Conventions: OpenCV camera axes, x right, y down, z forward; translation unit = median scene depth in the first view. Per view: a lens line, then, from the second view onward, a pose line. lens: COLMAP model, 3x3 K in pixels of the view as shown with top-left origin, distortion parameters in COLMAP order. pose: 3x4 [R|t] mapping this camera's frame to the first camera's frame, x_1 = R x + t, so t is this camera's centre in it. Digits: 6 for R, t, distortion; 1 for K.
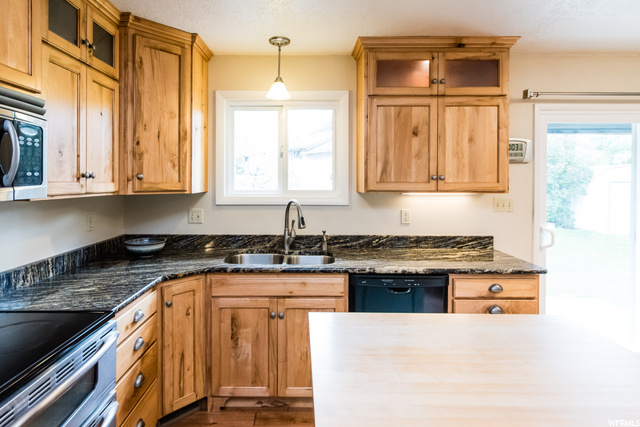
lens RADIAL K [[316.8, 0, 298.8], [0, 316.8, 180.9], [0, 0, 1]] dist [0.001035, 0.000133]
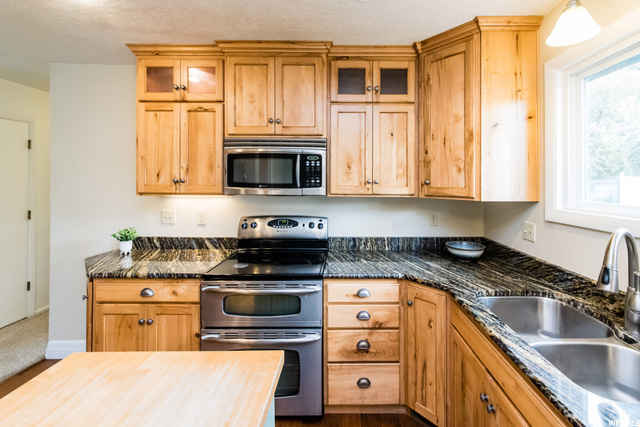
lens RADIAL K [[277.6, 0, 363.6], [0, 277.6, 183.9], [0, 0, 1]] dist [0.000265, 0.000039]
pose [[0.062600, -0.000755, -0.998038, 0.430453], [-0.008196, 0.999966, -0.001270, -0.004300], [0.998005, 0.008260, 0.062591, 0.675964]]
